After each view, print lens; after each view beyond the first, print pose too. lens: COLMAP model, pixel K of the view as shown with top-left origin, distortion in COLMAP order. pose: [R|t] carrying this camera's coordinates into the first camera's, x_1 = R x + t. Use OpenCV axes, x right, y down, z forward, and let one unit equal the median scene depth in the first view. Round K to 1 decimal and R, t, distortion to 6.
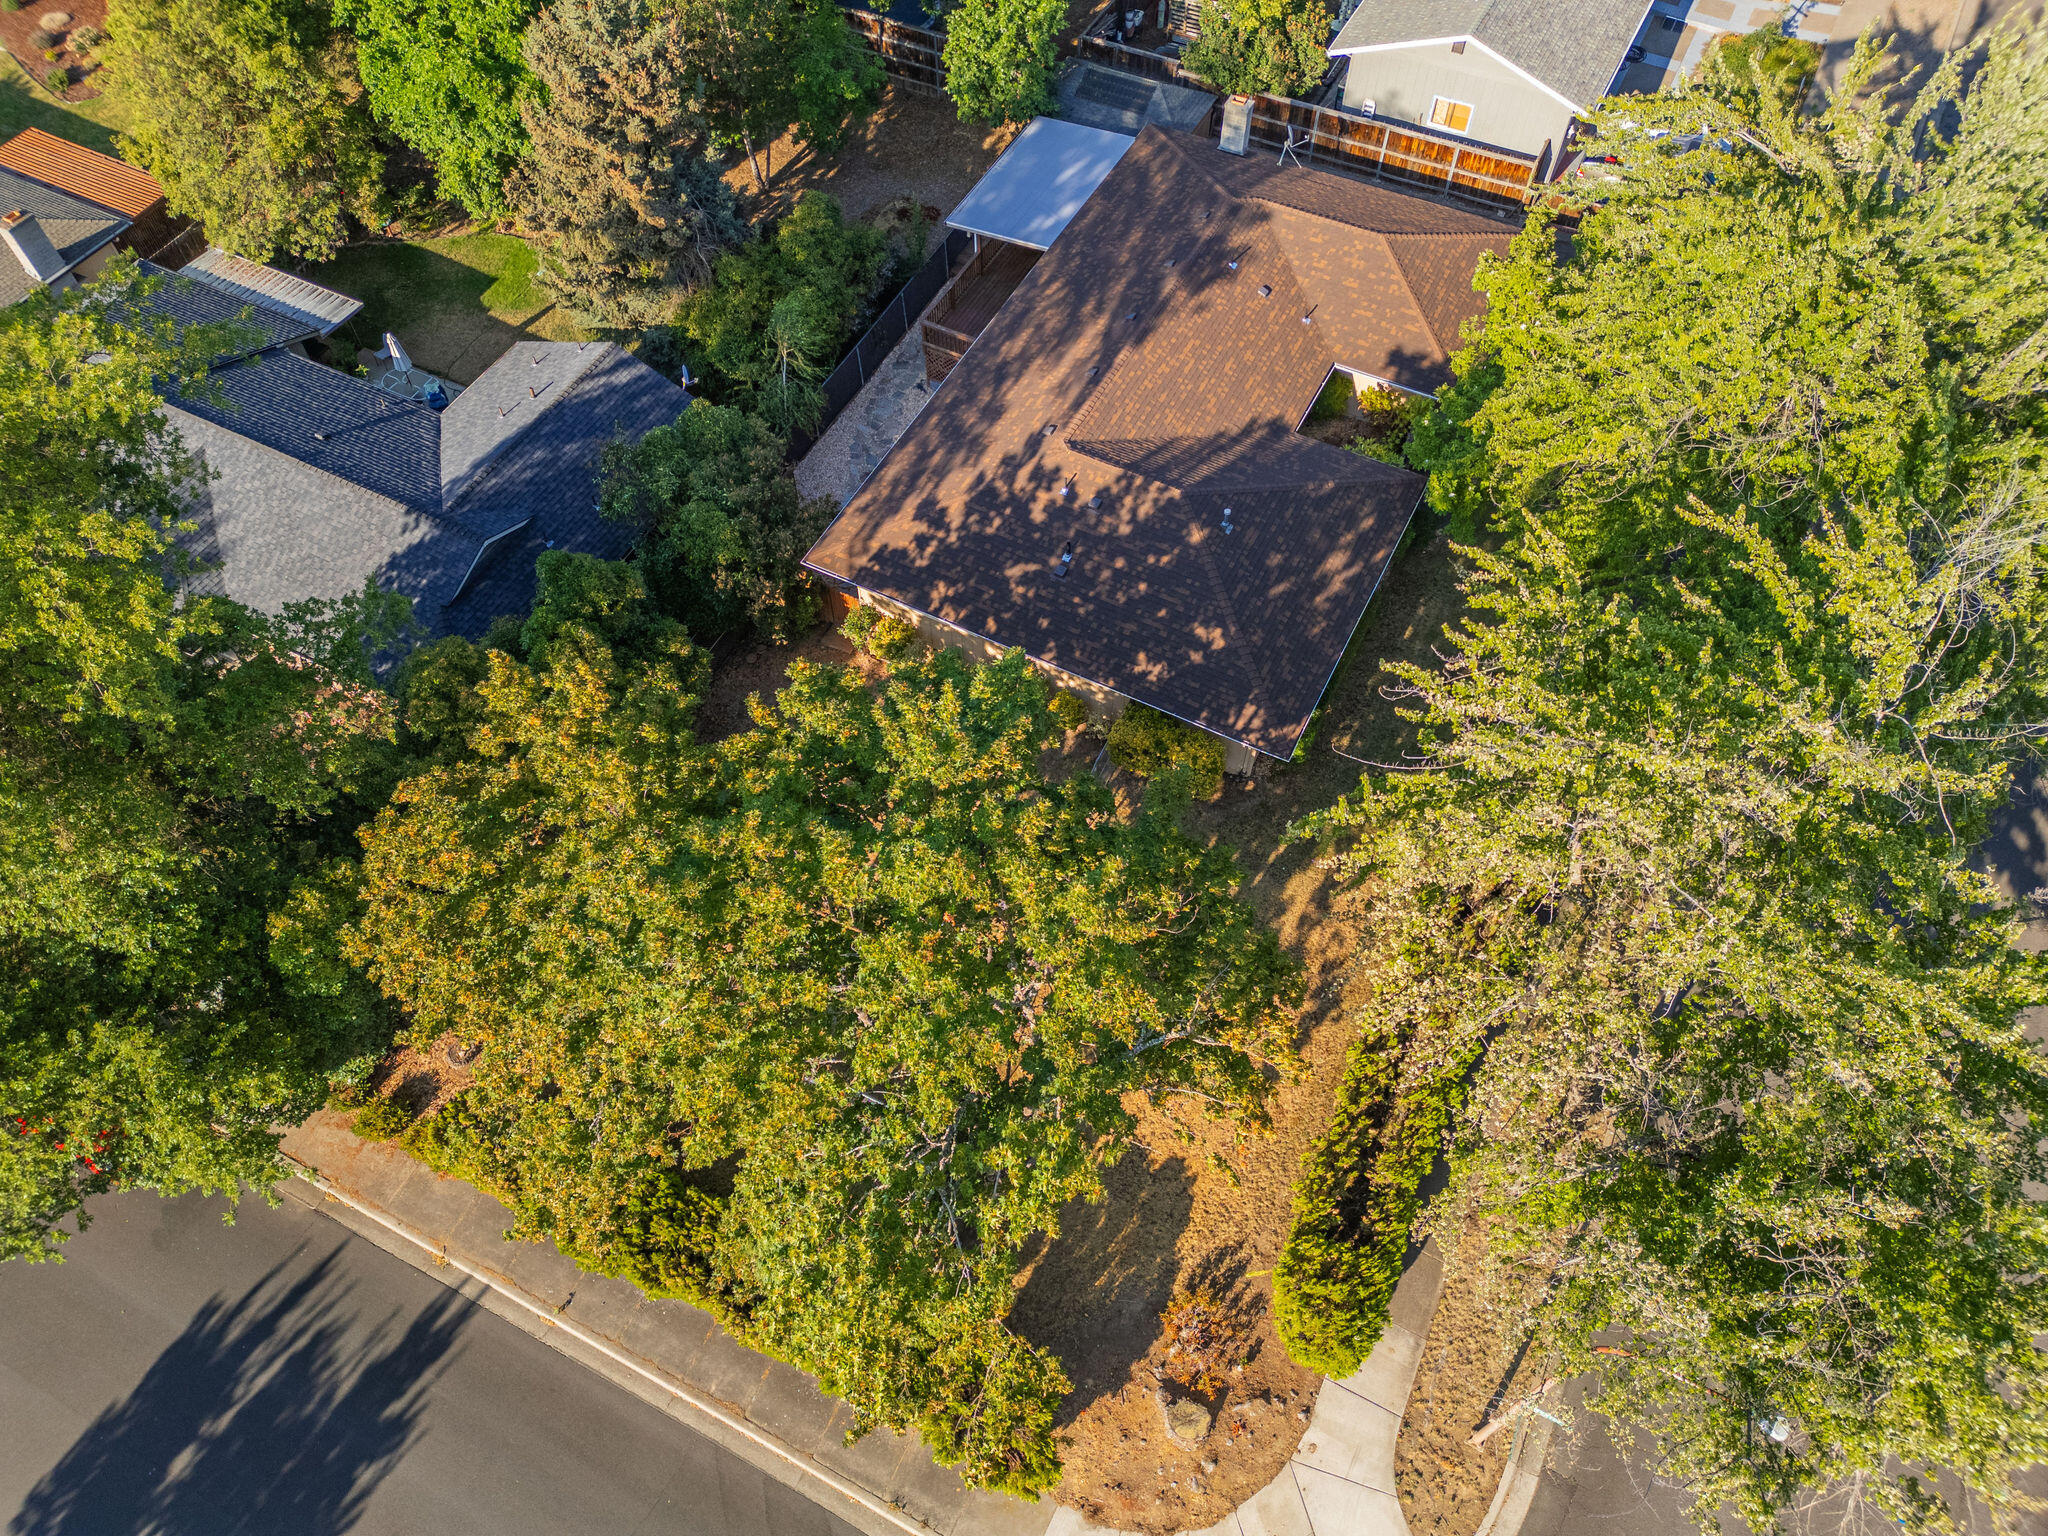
lens RADIAL K [[1419.2, 0, 1024.0], [0, 1419.2, 768.0], [0, 0, 1]] dist [0.067105, -0.068875]
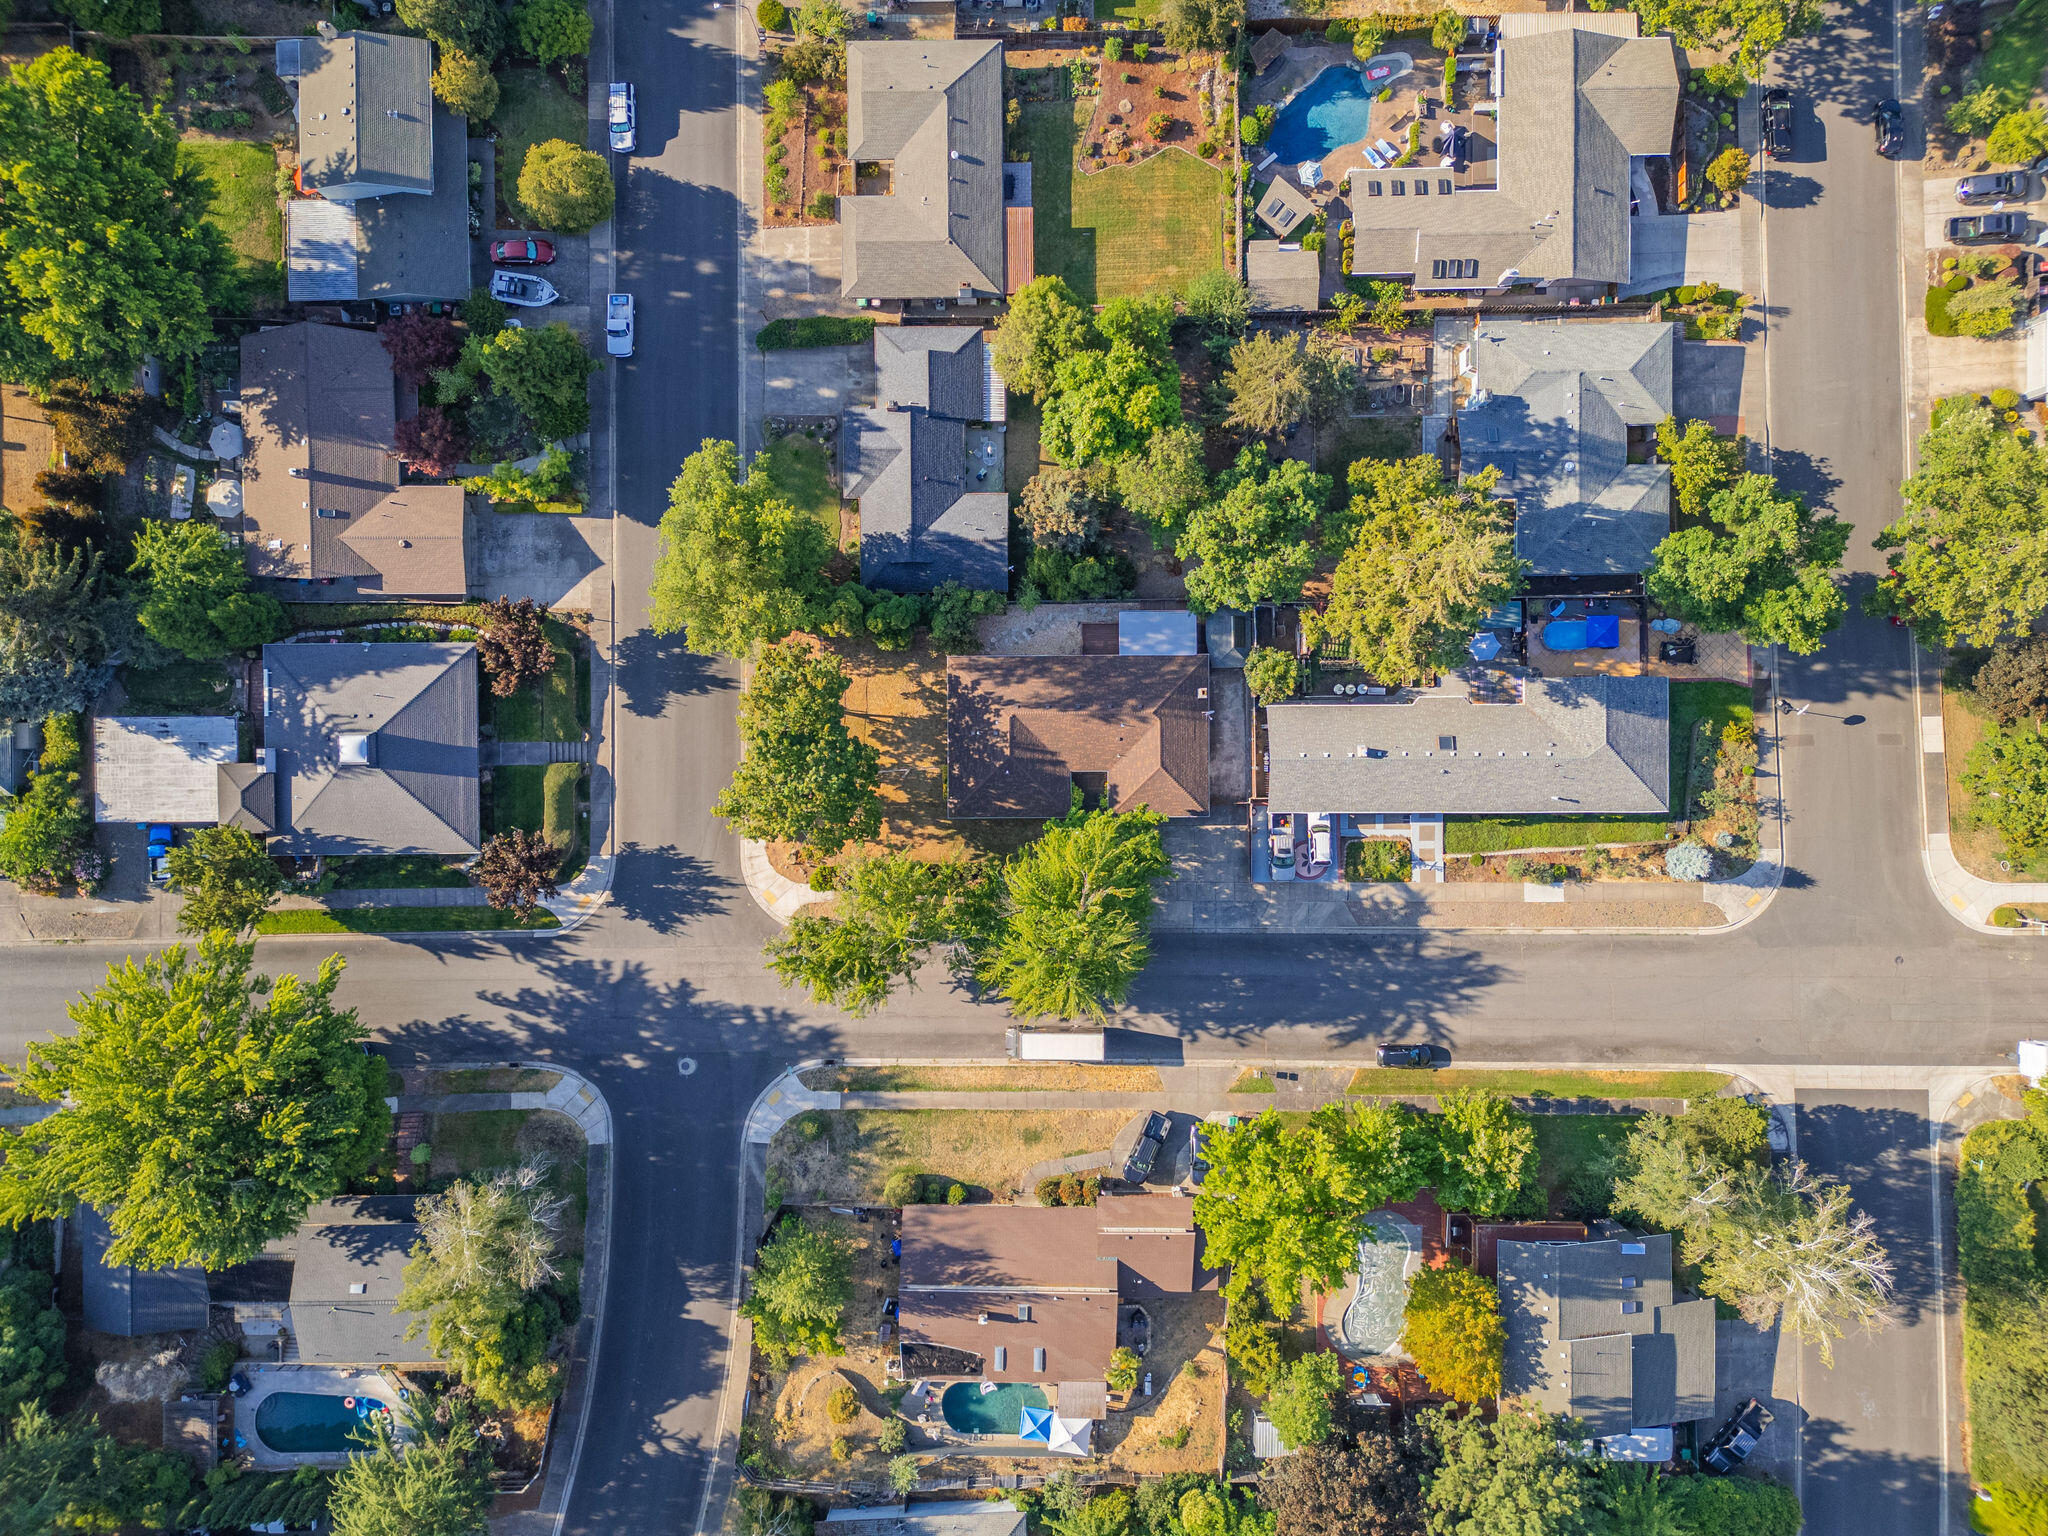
lens RADIAL K [[1384.6, 0, 993.6], [0, 1384.6, 771.7], [0, 0, 1]] dist [0.040108, -0.001220]
pose [[0.461278, 0.887256, 0.000774, 0.123510], [-0.732683, 0.380424, 0.564317, -1.896453], [0.500399, -0.260874, 0.825558, -1.599688]]
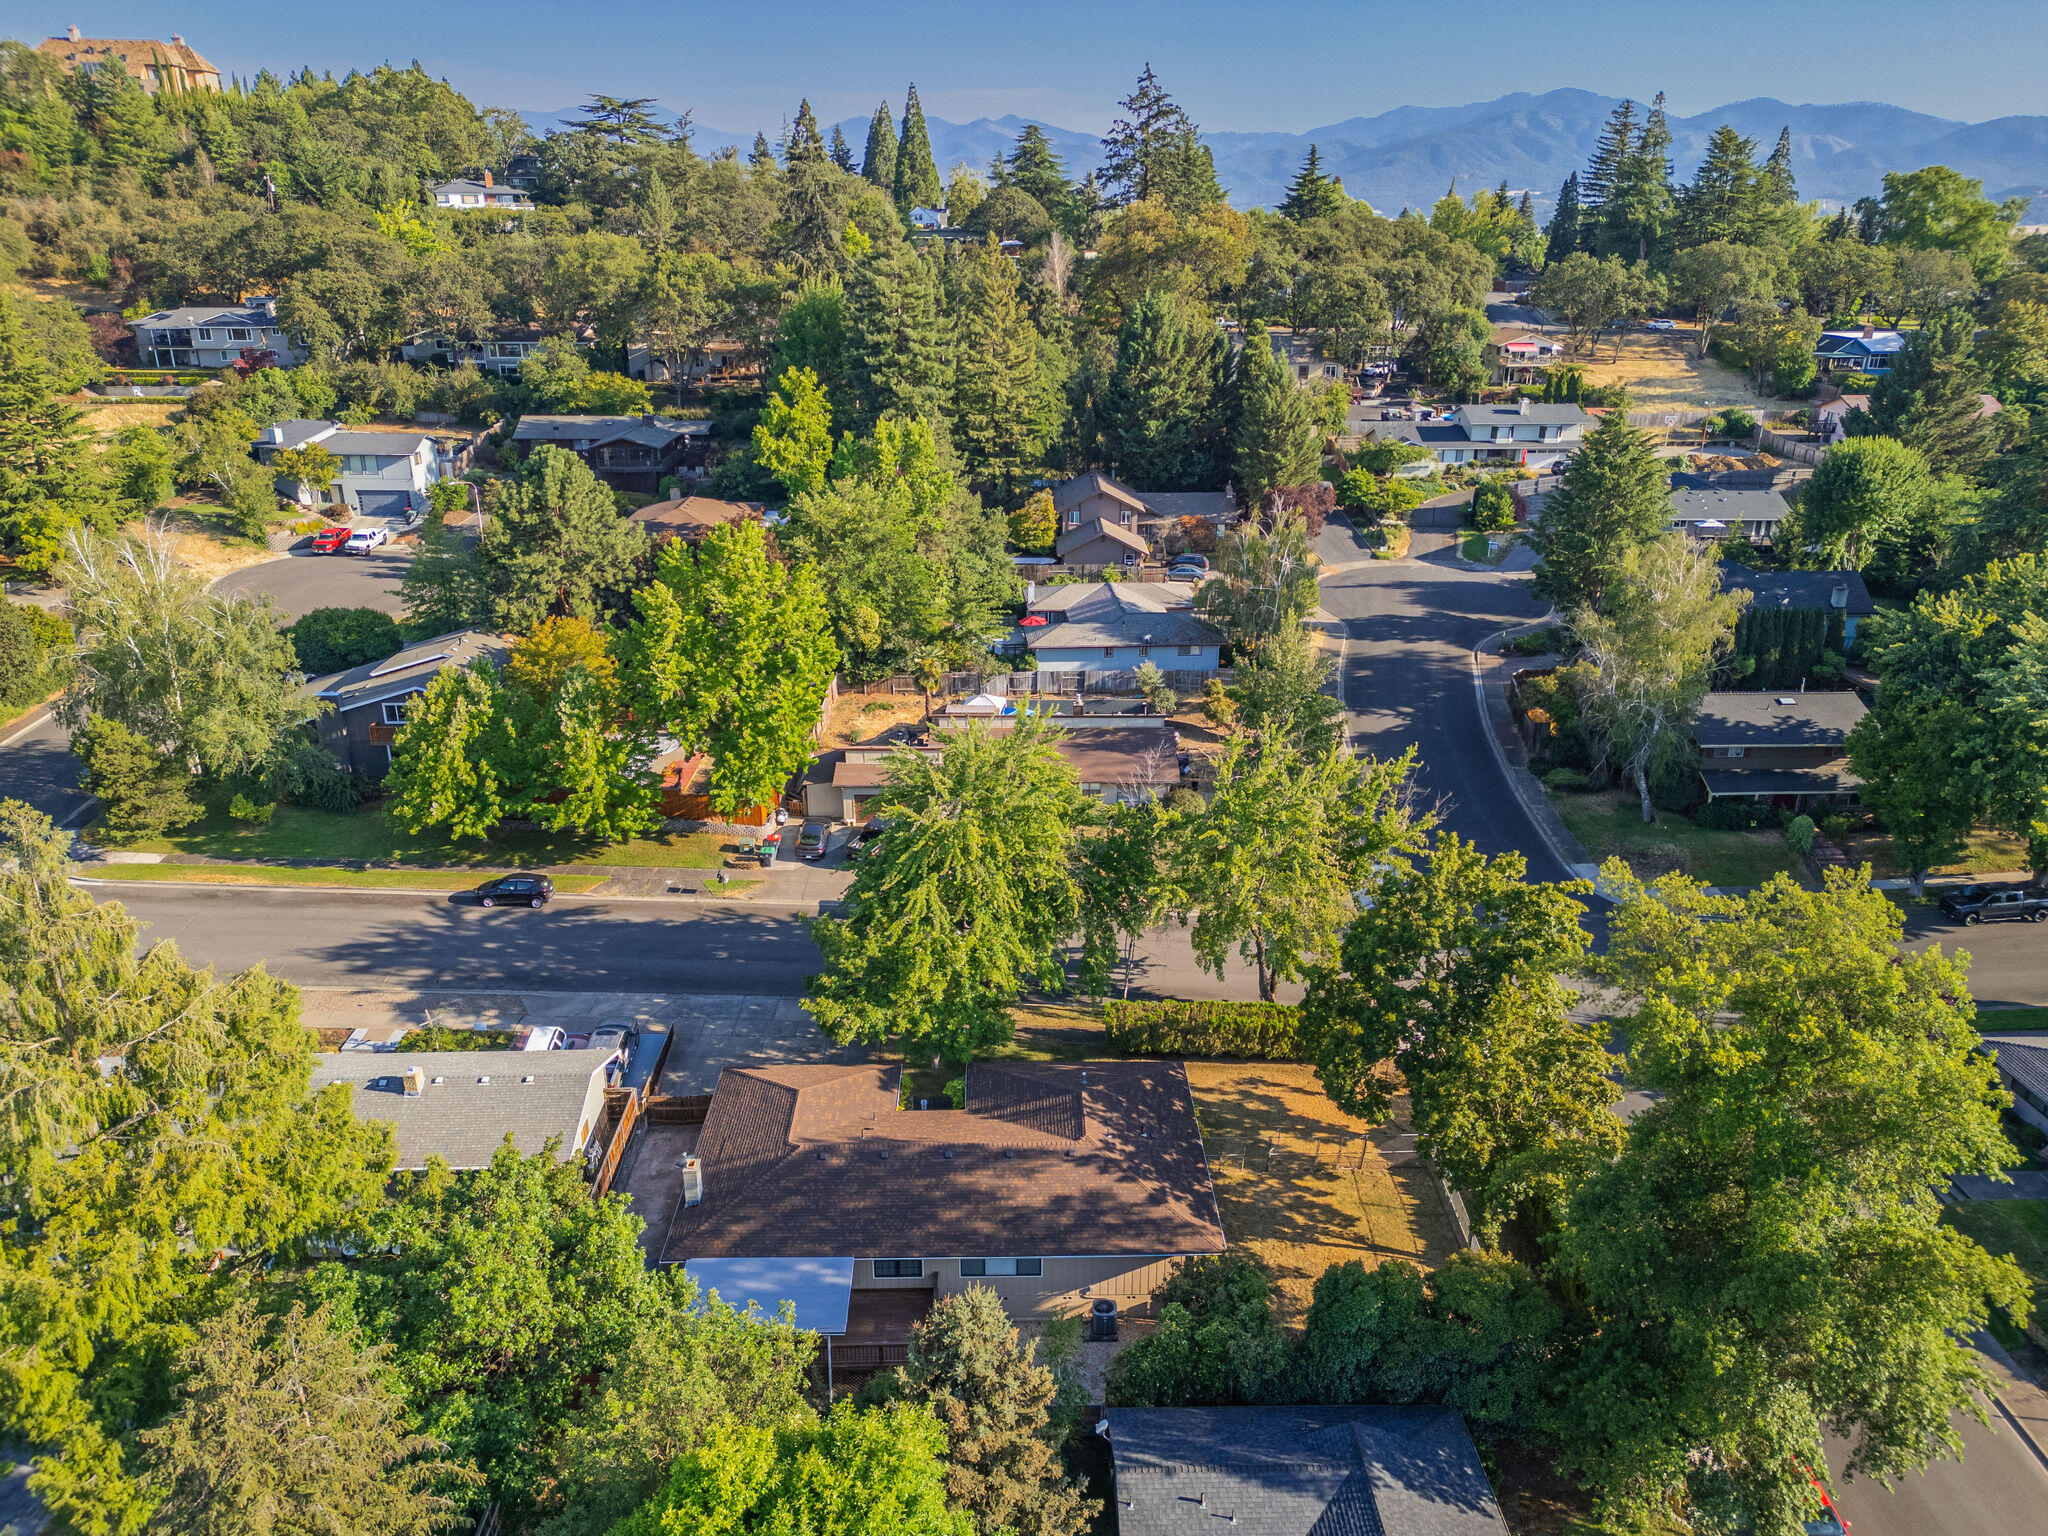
lens RADIAL K [[1419.2, 0, 1024.0], [0, 1419.2, 768.0], [0, 0, 1]] dist [0.067105, -0.068875]
pose [[-0.475615, -0.309186, 0.823525, -1.125748], [0.732890, 0.378467, 0.565362, -1.336834], [-0.486480, 0.872449, 0.046595, 0.598770]]
